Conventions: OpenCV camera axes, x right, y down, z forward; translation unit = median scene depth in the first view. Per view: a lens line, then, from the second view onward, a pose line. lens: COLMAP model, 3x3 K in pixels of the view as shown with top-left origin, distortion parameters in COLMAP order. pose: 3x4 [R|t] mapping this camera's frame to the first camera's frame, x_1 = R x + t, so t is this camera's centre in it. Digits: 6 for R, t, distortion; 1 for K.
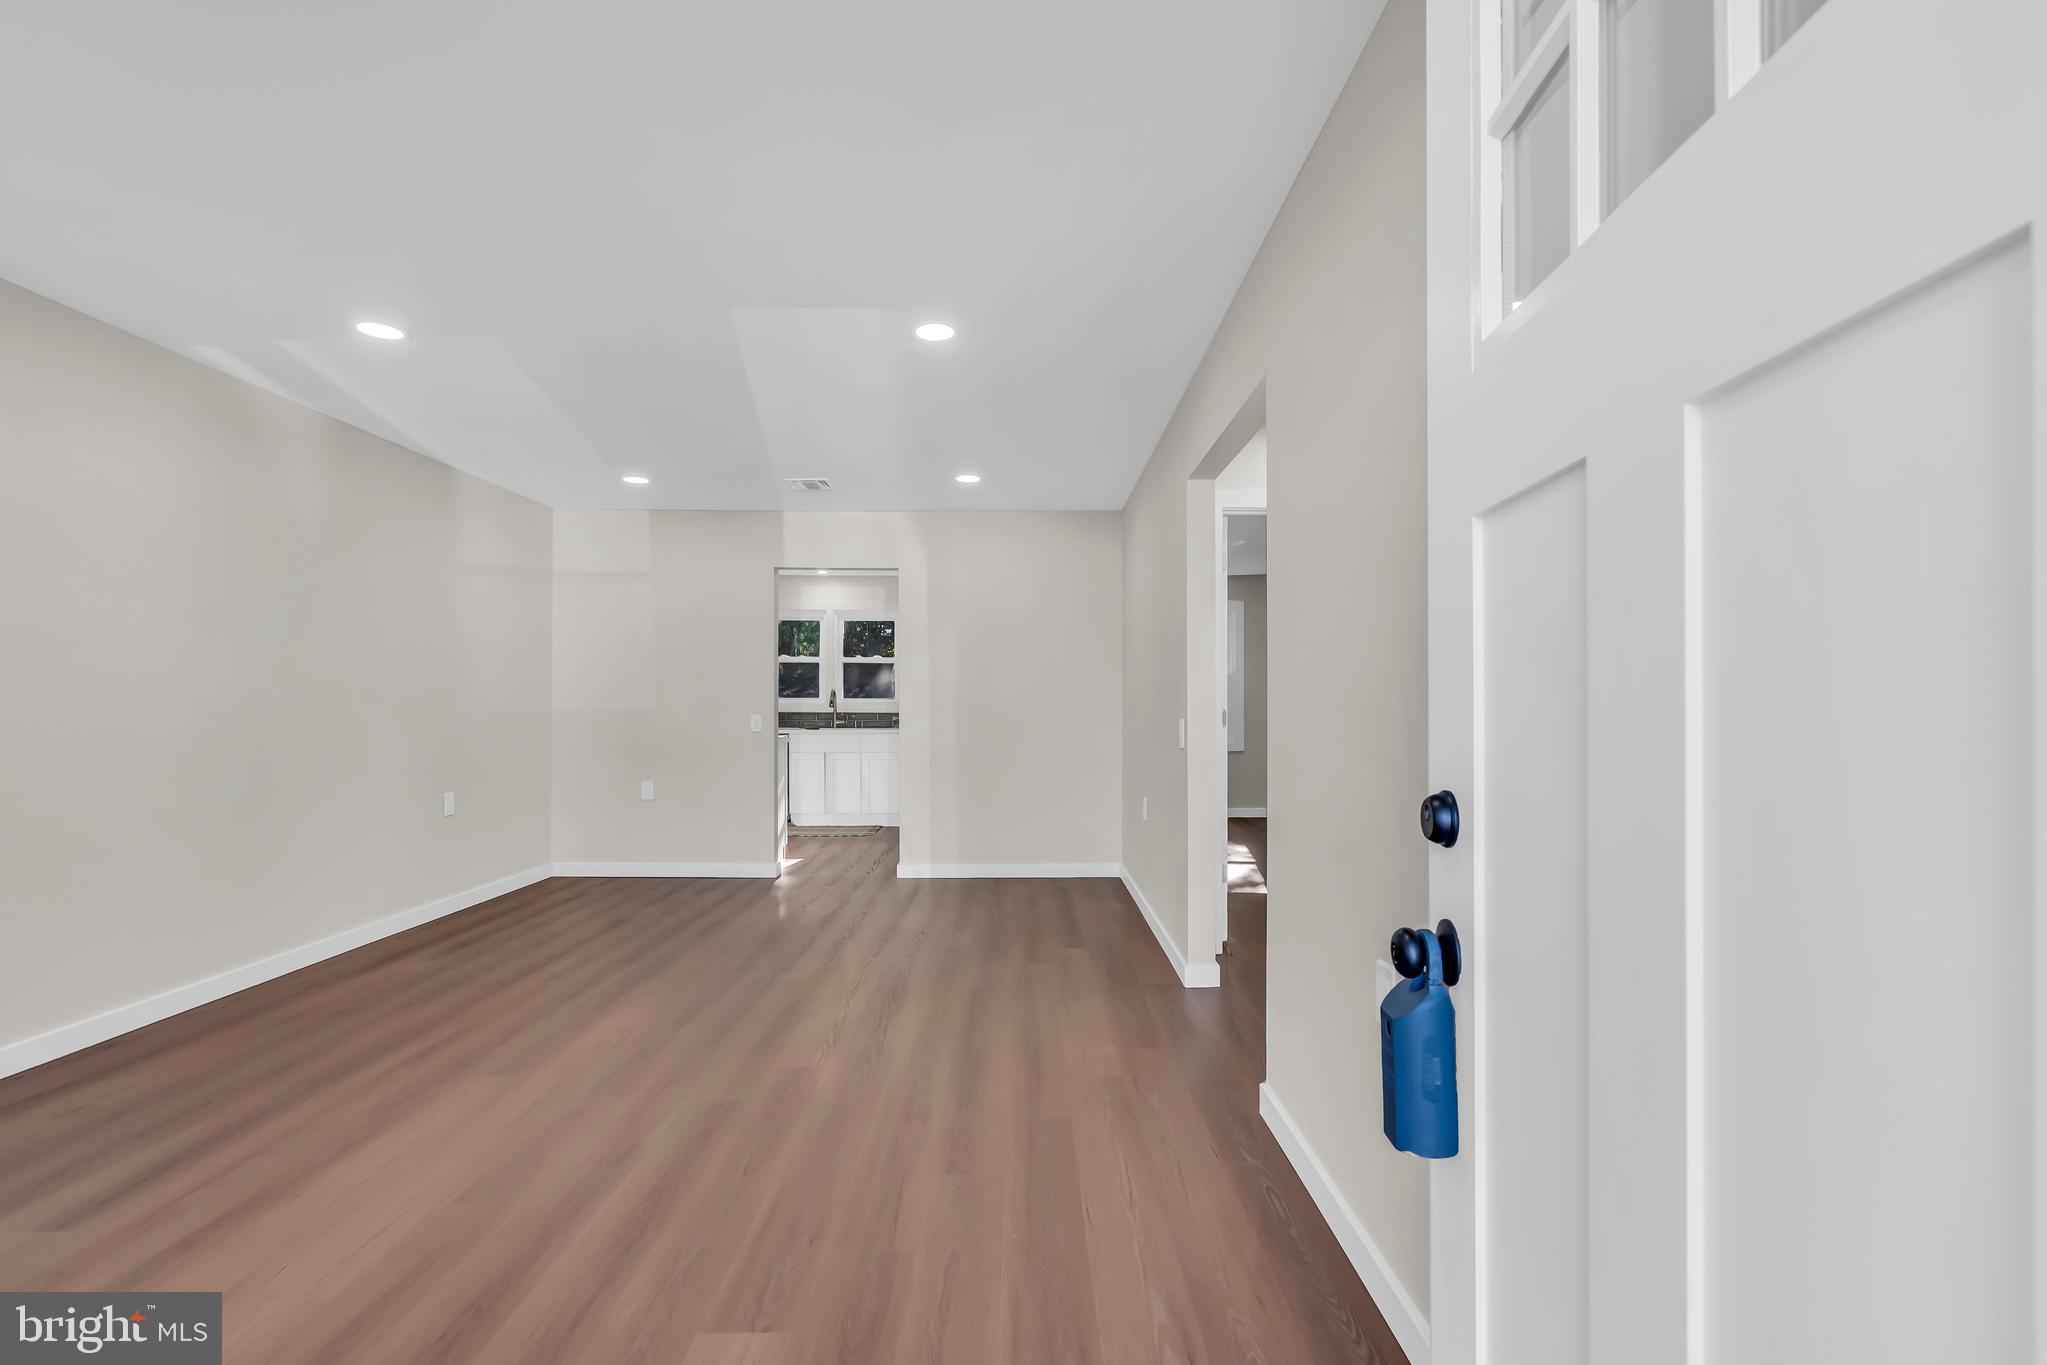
lens RADIAL K [[921.6, 0, 1041.9], [0, 921.6, 702.7], [0, 0, 1]] dist [-0.011906, 0.002695]
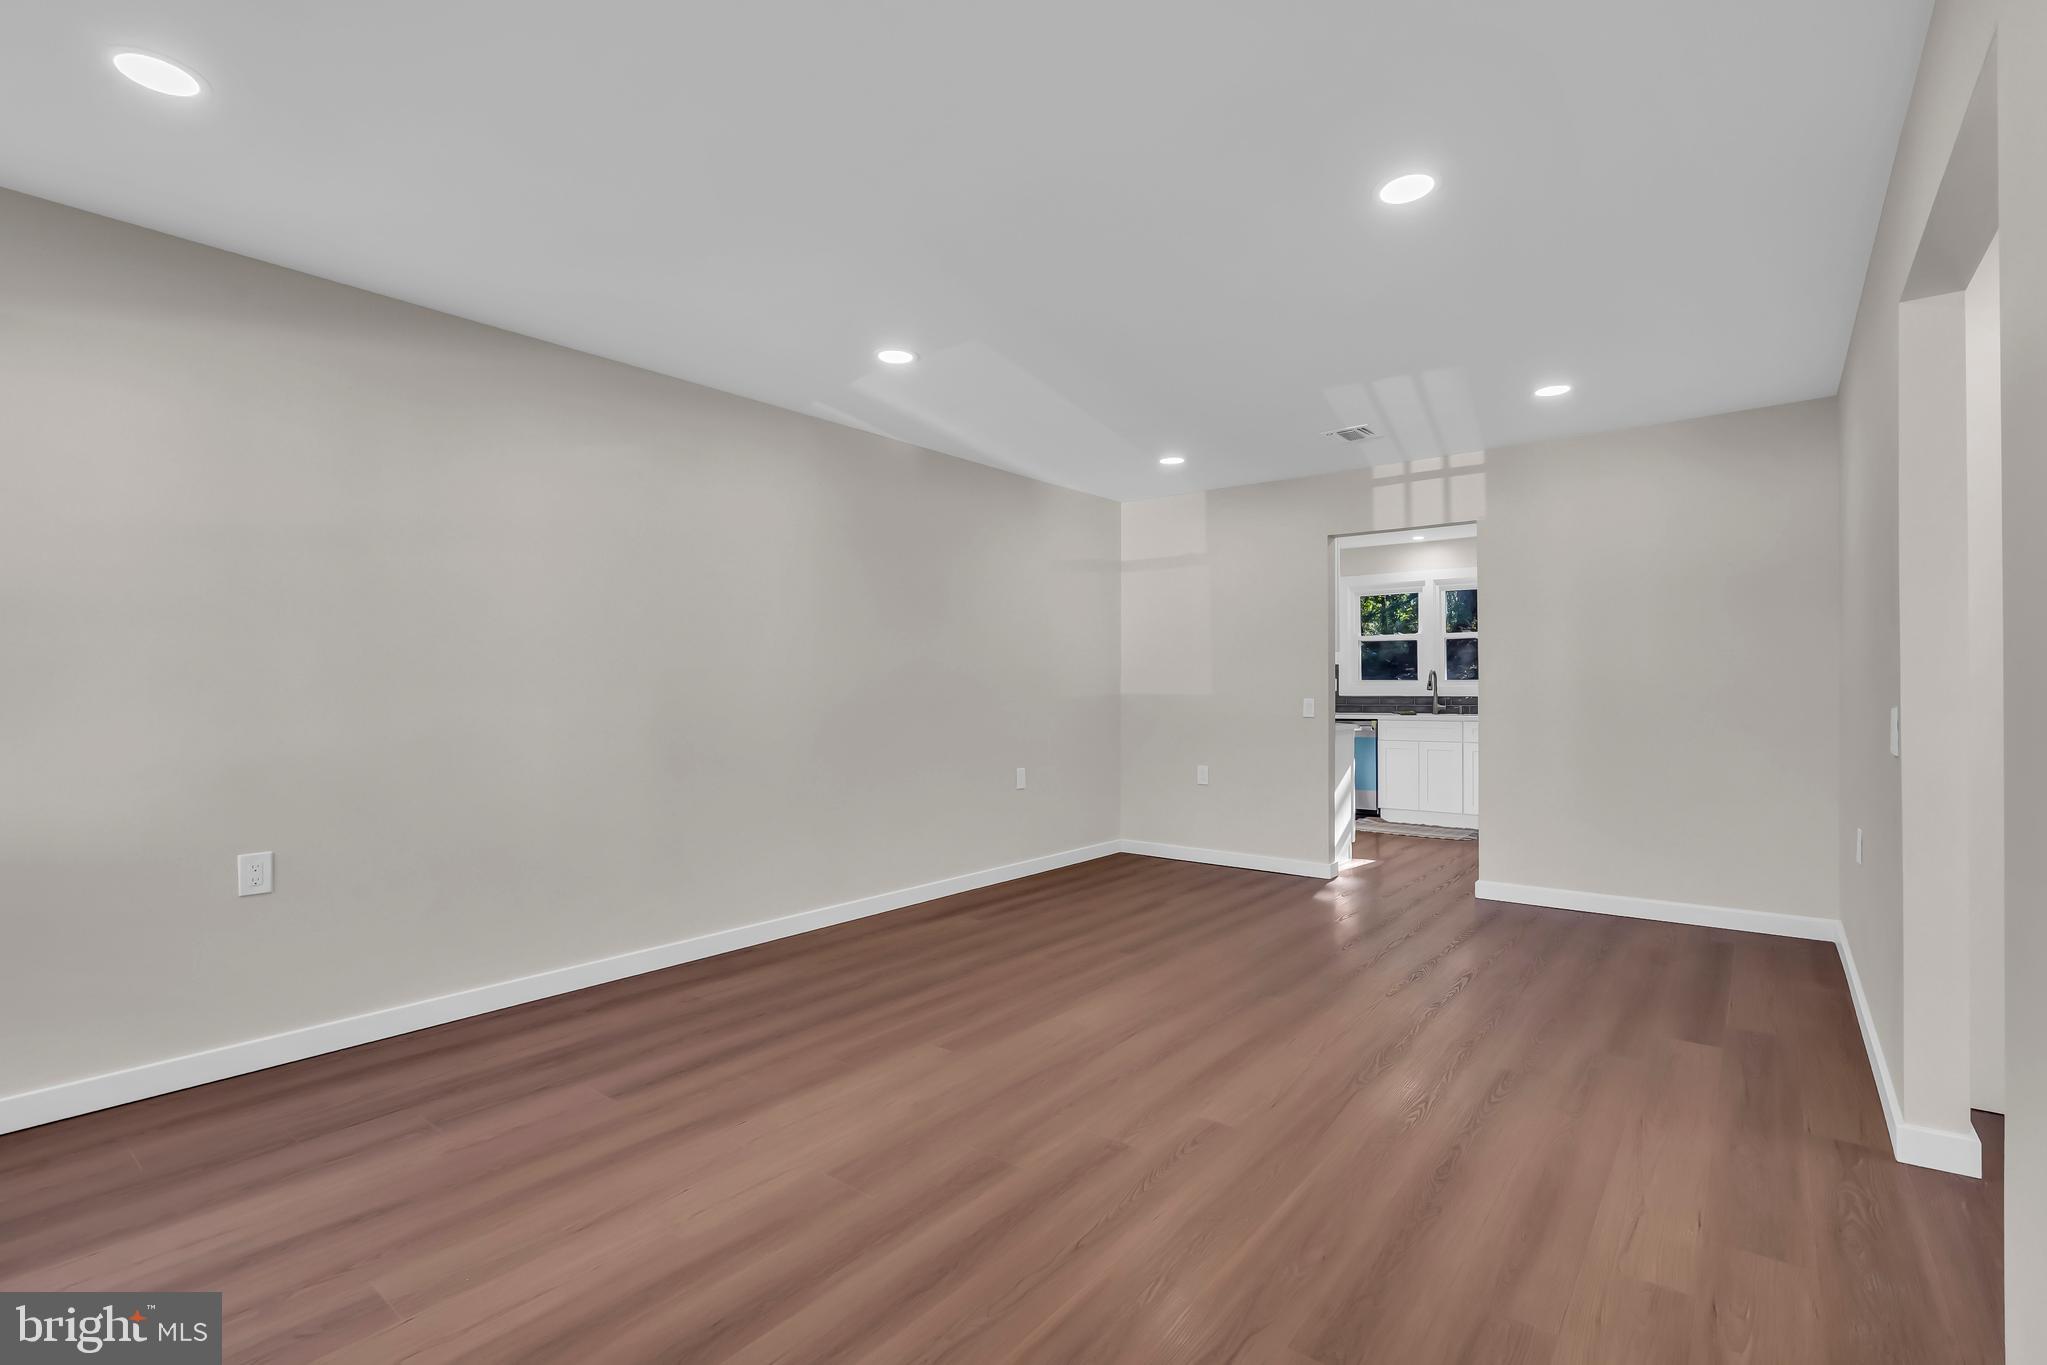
lens RADIAL K [[921.6, 0, 1036.9], [0, 921.6, 690.0], [0, 0, 1]] dist [-0.011906, 0.002695]
pose [[0.767335, -0.003889, -0.641235, 0.078787], [0.006861, 0.999974, 0.002146, 0.000816], [0.641210, -0.006046, 0.767342, 0.141227]]
